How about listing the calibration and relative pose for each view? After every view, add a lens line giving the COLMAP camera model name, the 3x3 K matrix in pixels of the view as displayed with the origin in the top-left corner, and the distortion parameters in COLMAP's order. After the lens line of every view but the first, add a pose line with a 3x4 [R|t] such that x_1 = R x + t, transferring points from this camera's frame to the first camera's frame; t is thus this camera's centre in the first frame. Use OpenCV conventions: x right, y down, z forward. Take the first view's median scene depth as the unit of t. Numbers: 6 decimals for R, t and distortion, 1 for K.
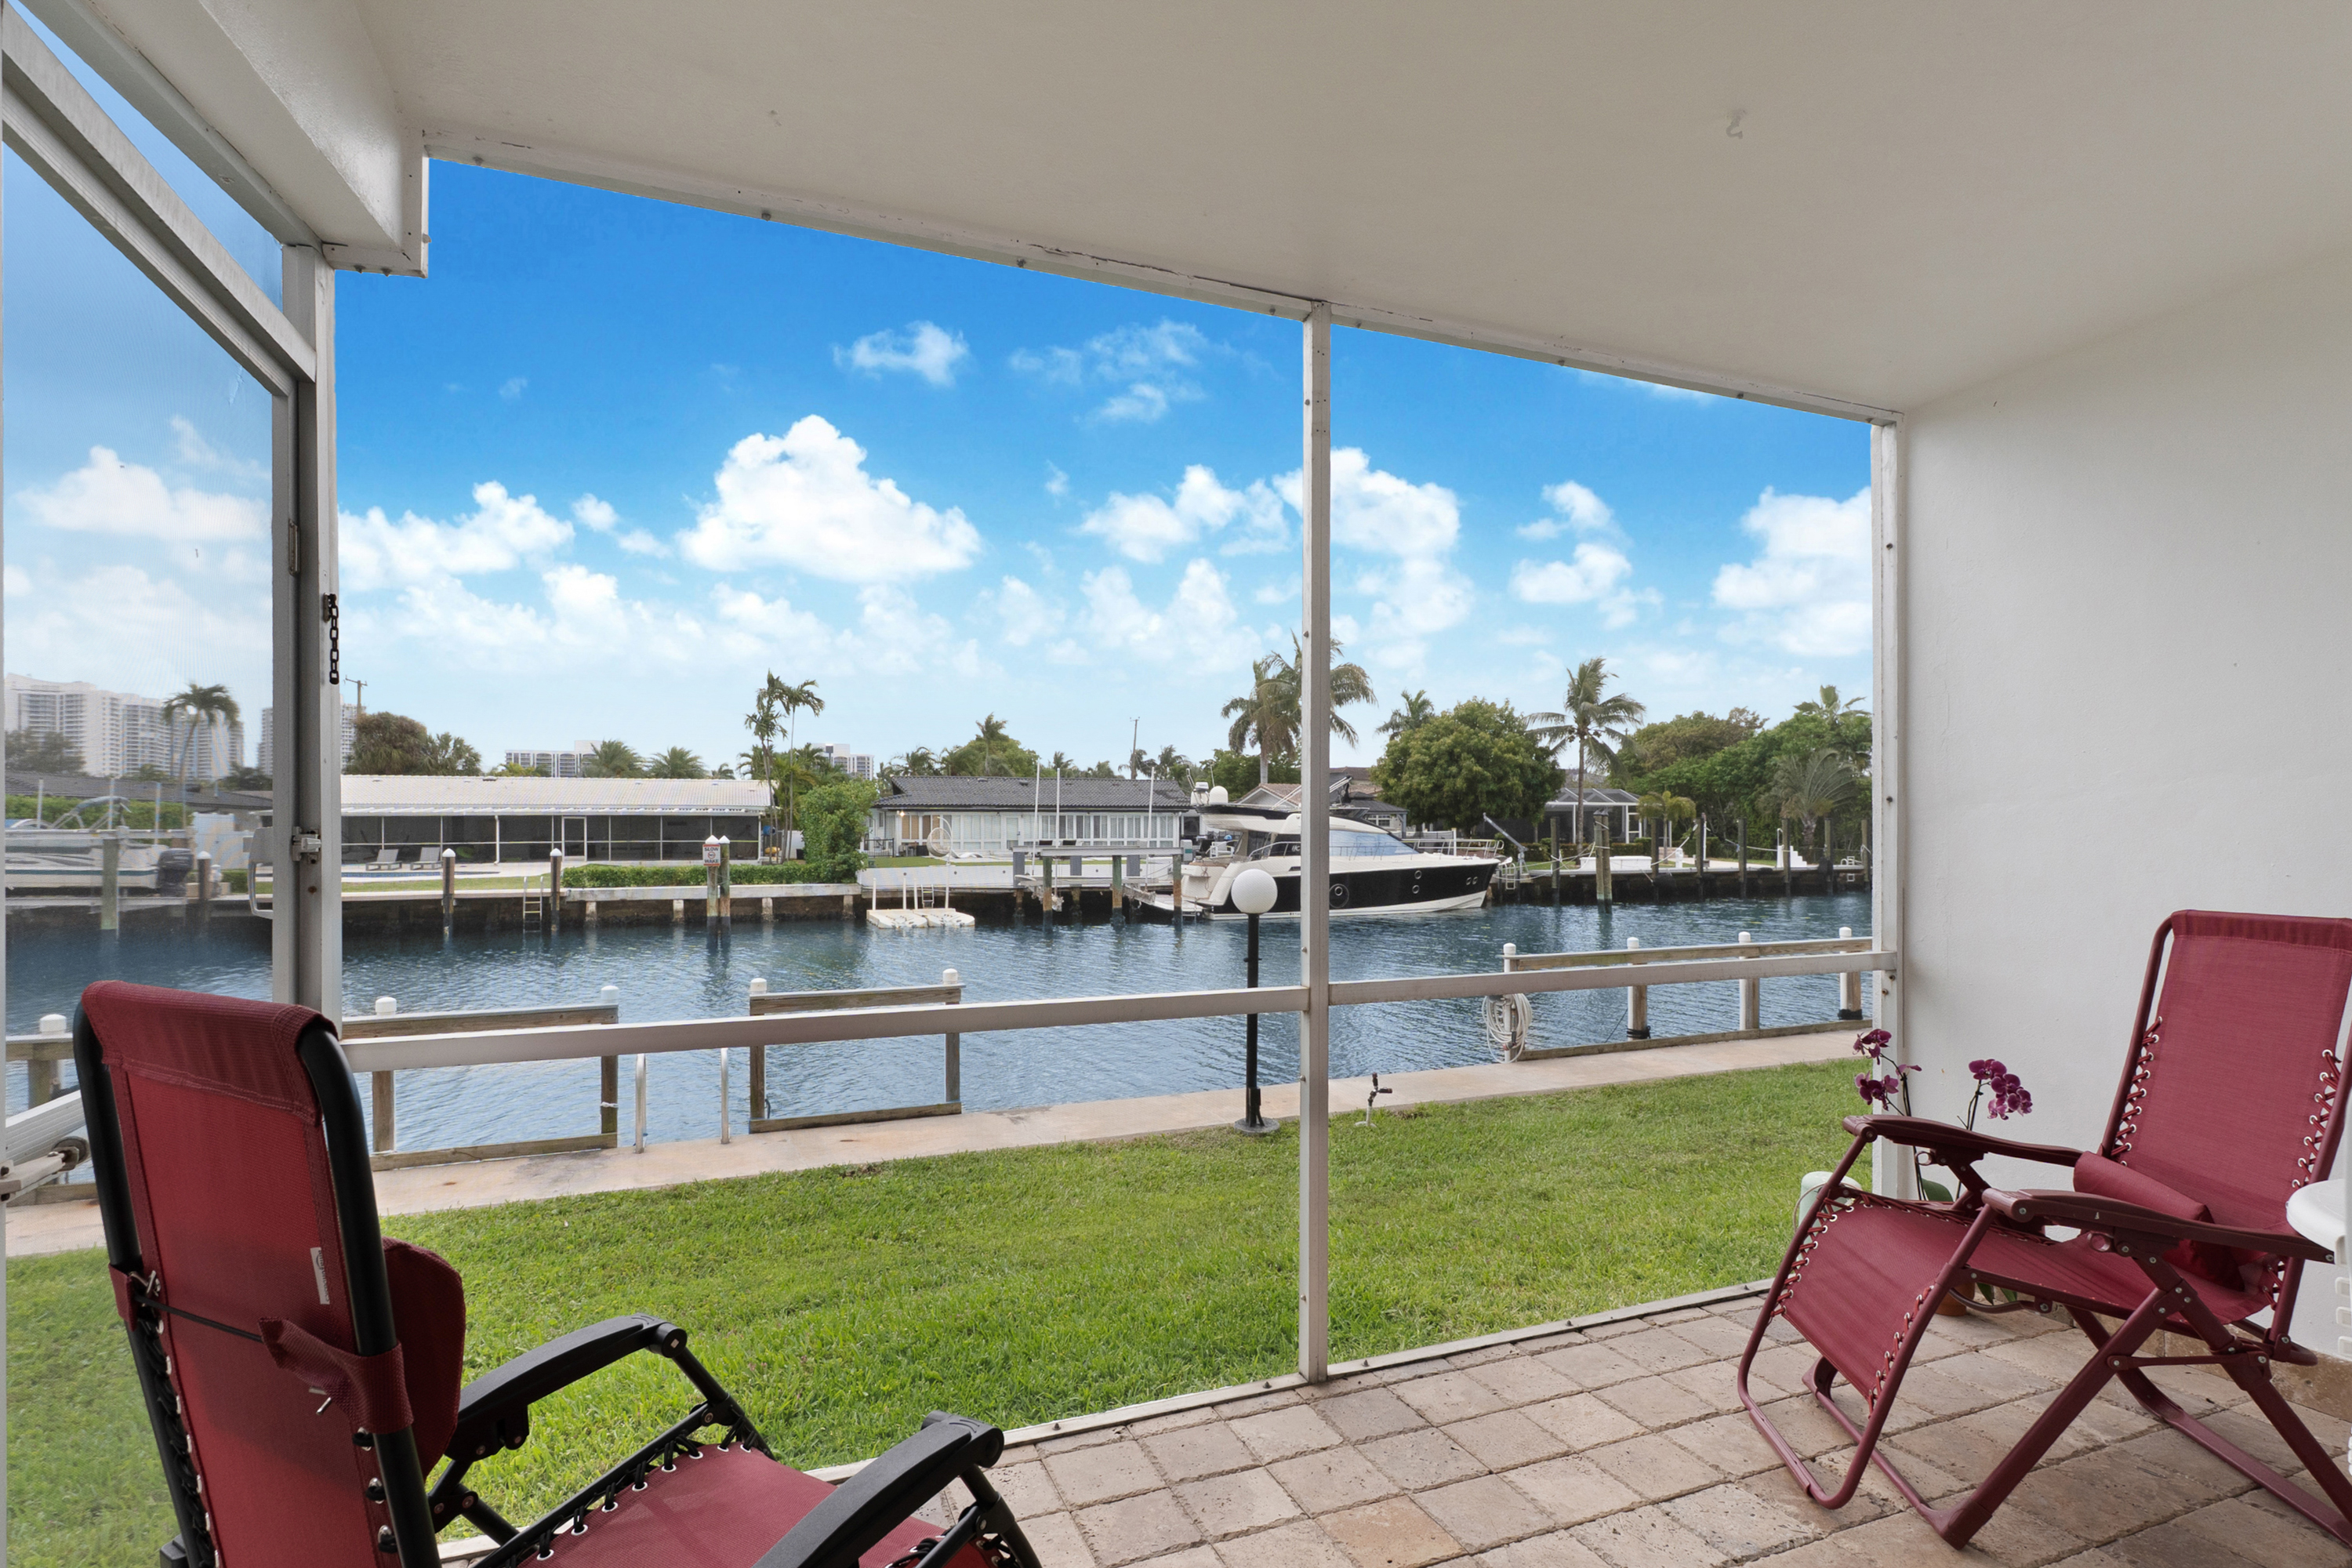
lens RADIAL K [[1145.8, 0, 1181.9], [0, 1145.8, 804.2], [0, 0, 1]] dist [0.004687, 0.001107]
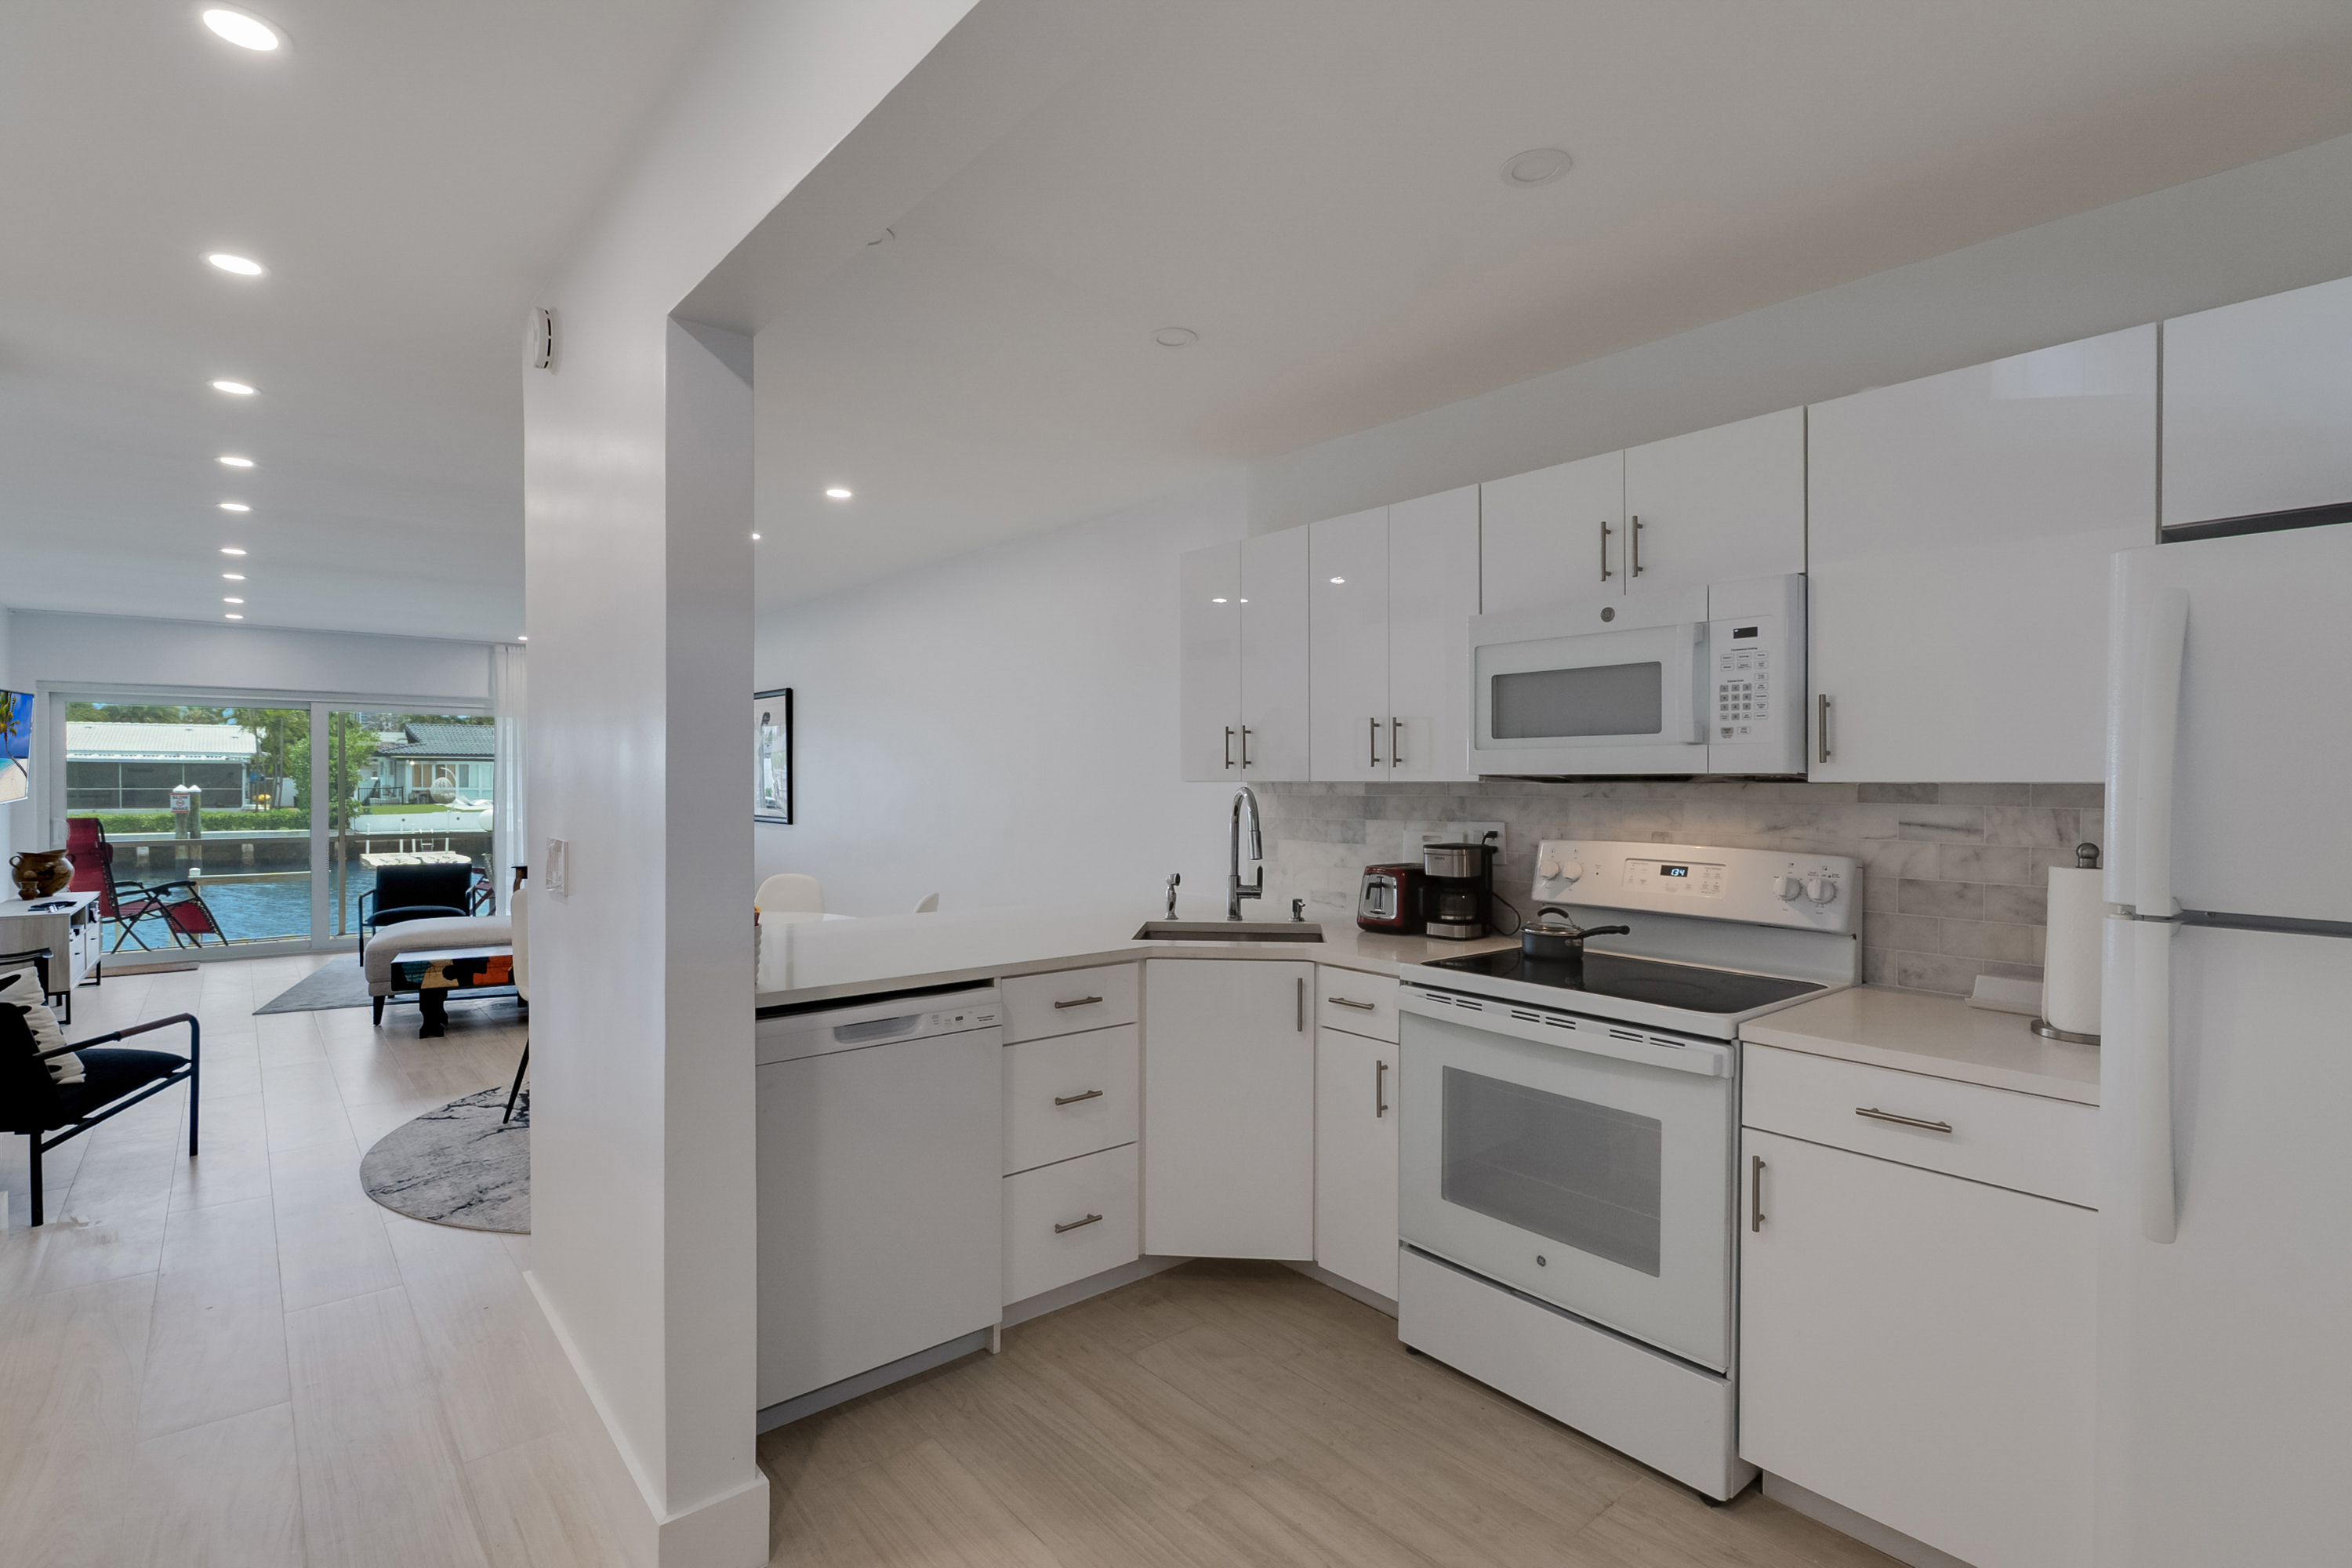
lens RADIAL K [[1085.0, 0, 1154.4], [0, 1085.0, 803.8], [0, 0, 1]] dist [-0.006105, -0.001090]
pose [[0.943048, -0.002489, 0.332647, 0.092693], [-0.012548, 0.998994, 0.043048, -0.007653], [-0.332419, -0.044771, 0.942069, -0.207621]]
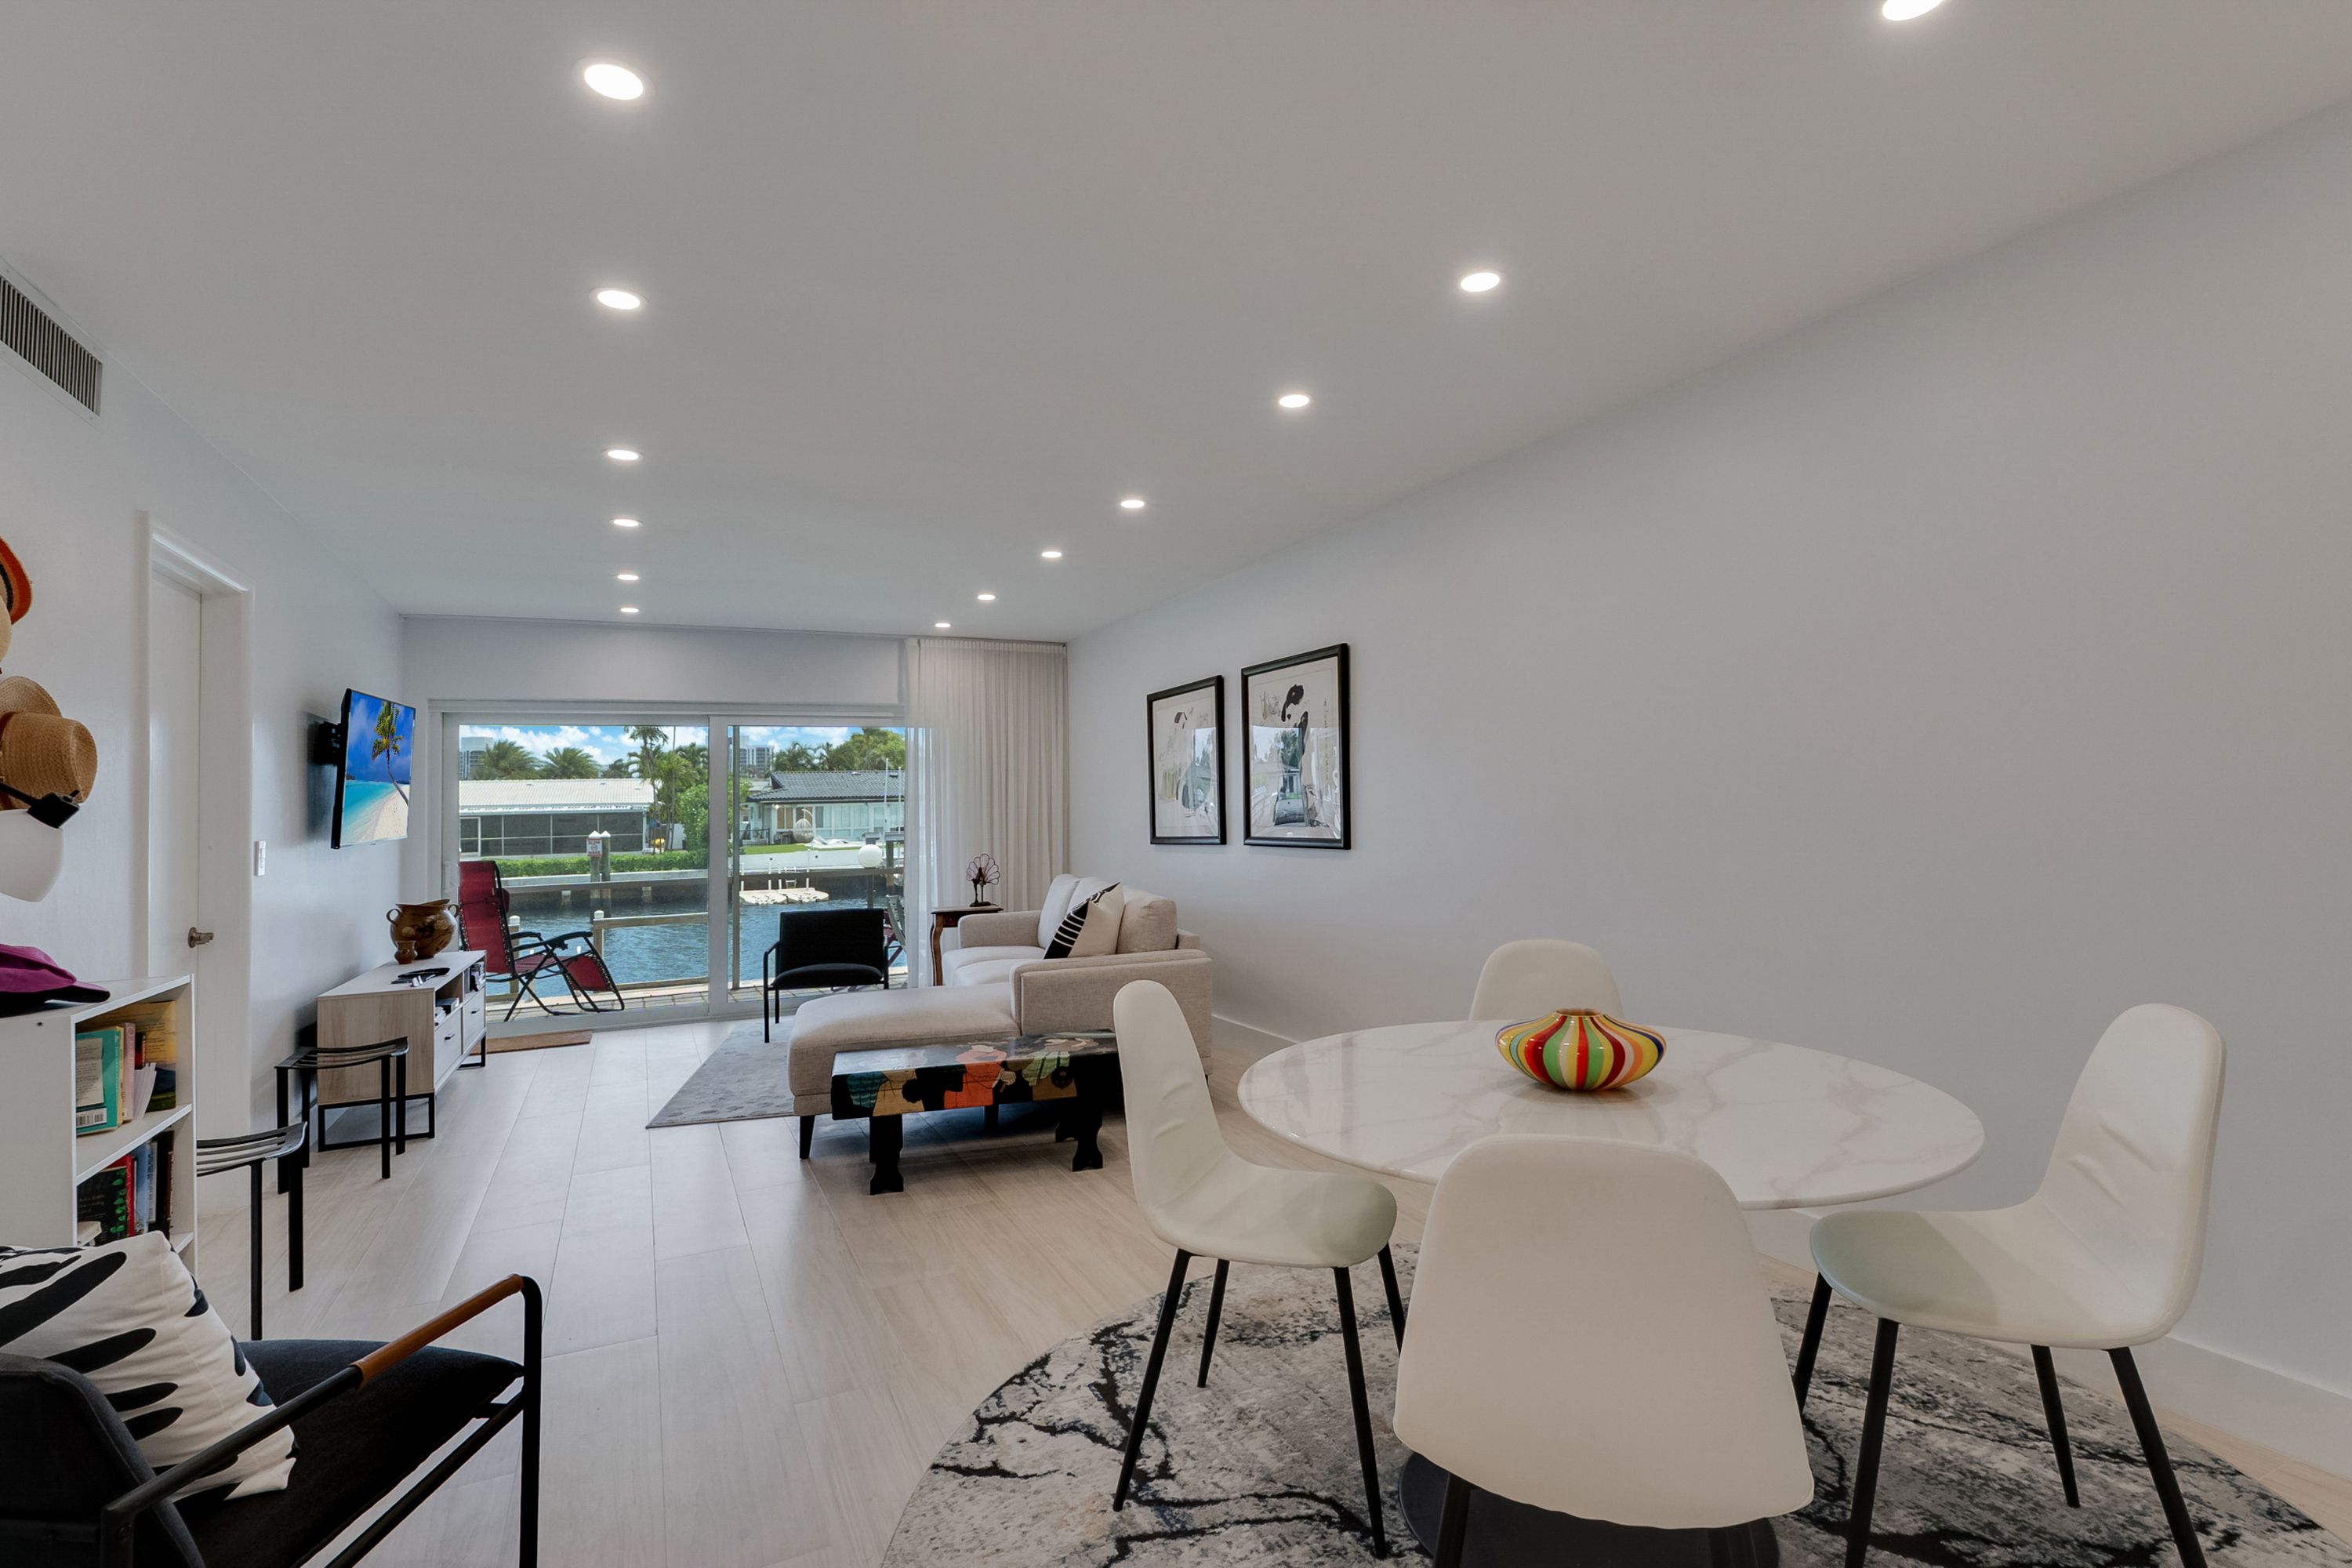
lens RADIAL K [[1085.0, 0, 1186.9], [0, 1085.0, 766.4], [0, 0, 1]] dist [-0.006105, -0.001090]
pose [[0.994457, -0.021159, 0.102993, 0.070173], [0.023153, 0.999566, -0.018203, -0.003776], [-0.102563, 0.020486, 0.994516, -0.146457]]
